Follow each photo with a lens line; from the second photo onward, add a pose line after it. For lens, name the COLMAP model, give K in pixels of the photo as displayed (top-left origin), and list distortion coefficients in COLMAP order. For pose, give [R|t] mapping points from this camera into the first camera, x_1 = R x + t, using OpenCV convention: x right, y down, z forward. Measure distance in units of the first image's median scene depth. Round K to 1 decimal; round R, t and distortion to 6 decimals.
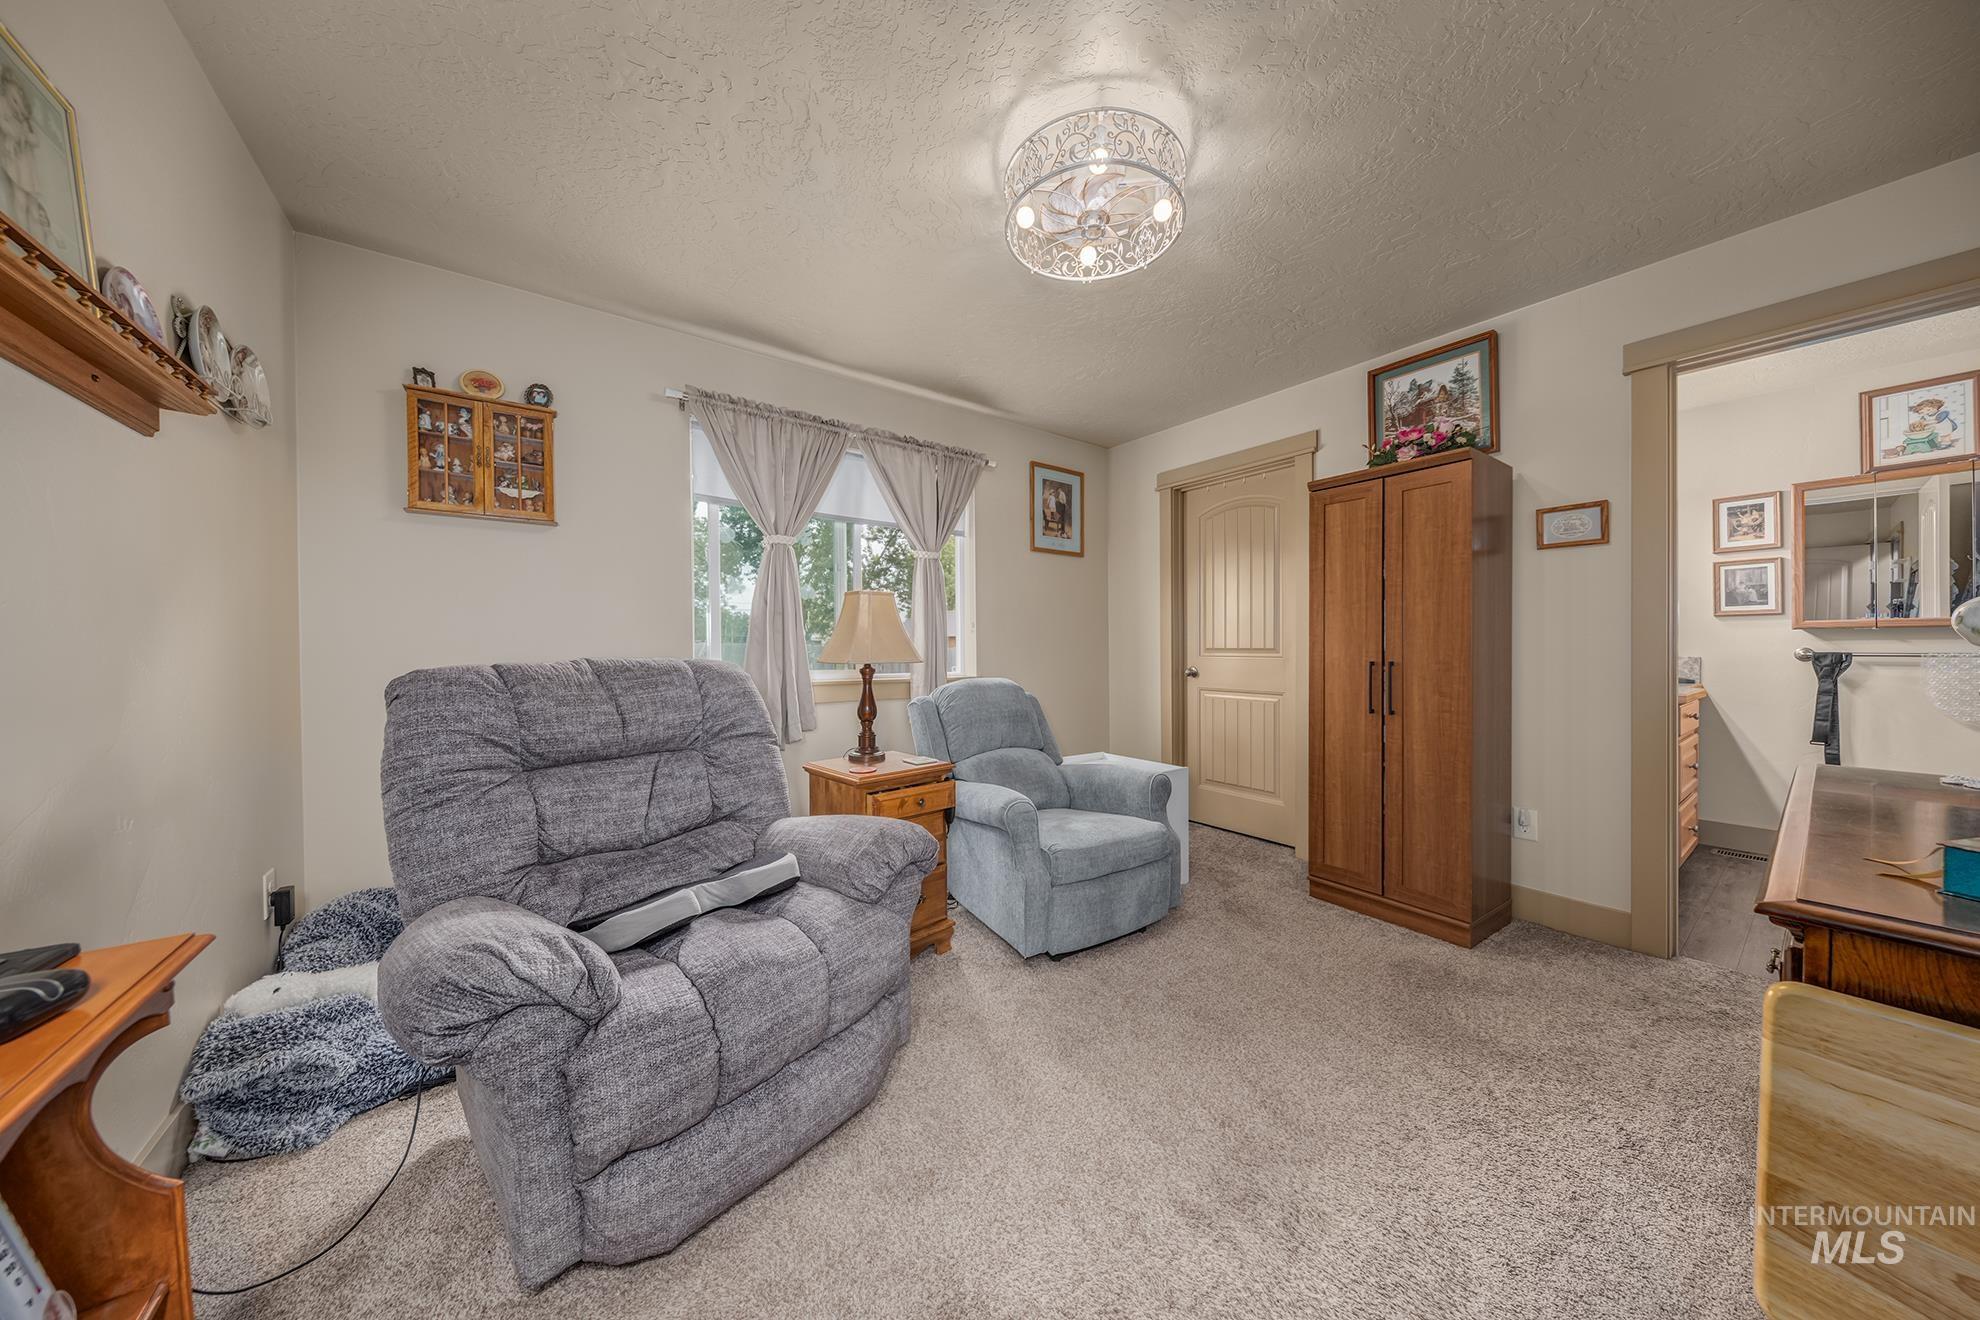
lens RADIAL K [[626.8, 0, 997.1], [0, 626.8, 657.1], [0, 0, 1]] dist [-0.006882, 0.000193]
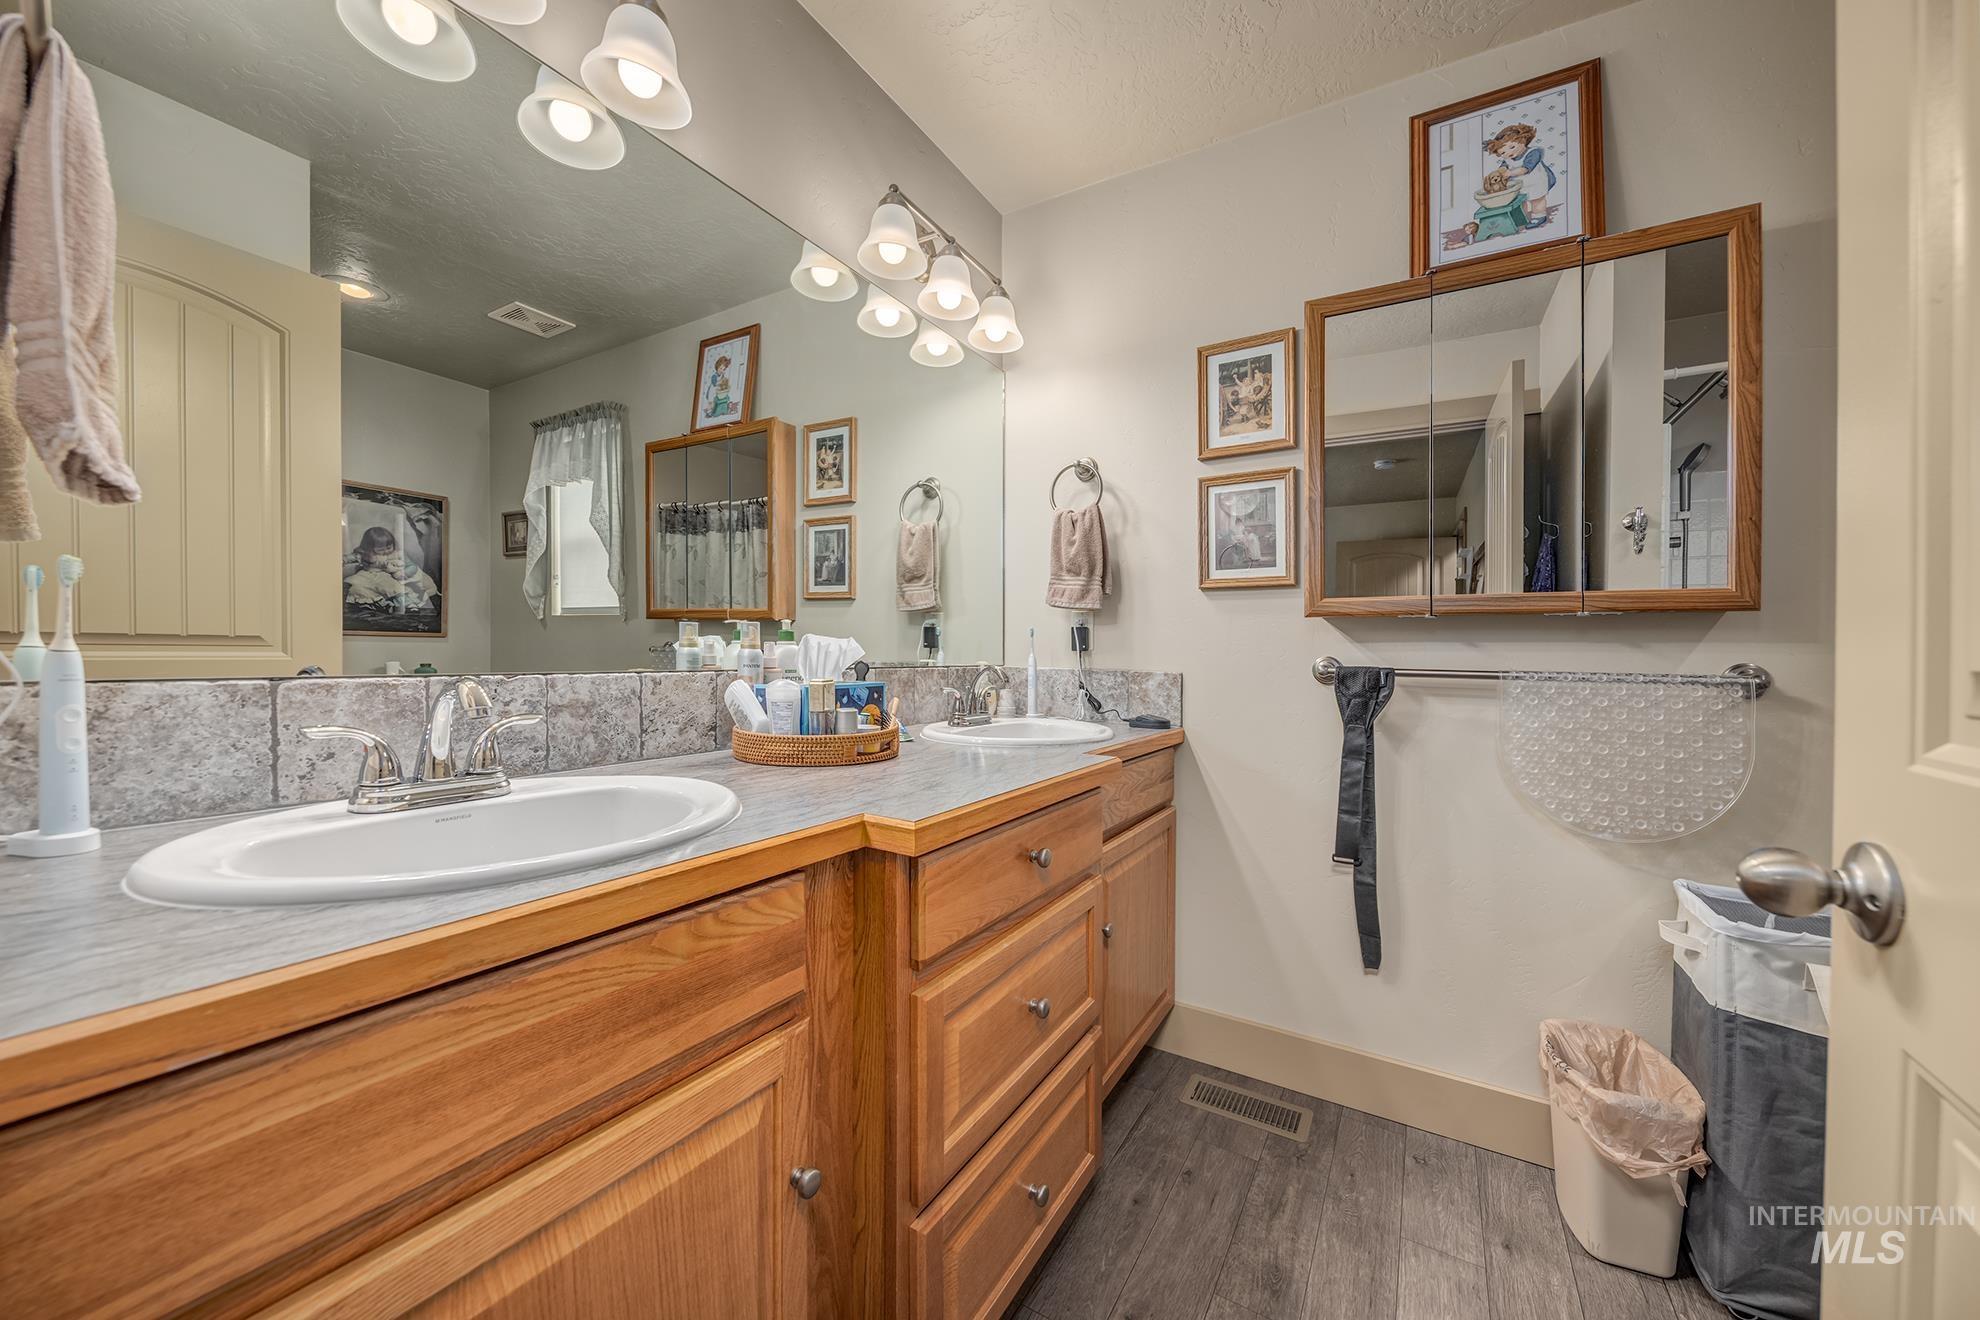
lens RADIAL K [[728.4, 0, 983.5], [0, 728.4, 657.0], [0, 0, 1]] dist [0.002216, -0.000111]
pose [[0.924914, 0.006939, 0.380114, 0.858085], [-0.005923, 0.999975, -0.003842, -0.011159], [-0.380131, 0.001302, 0.924932, 0.590499]]
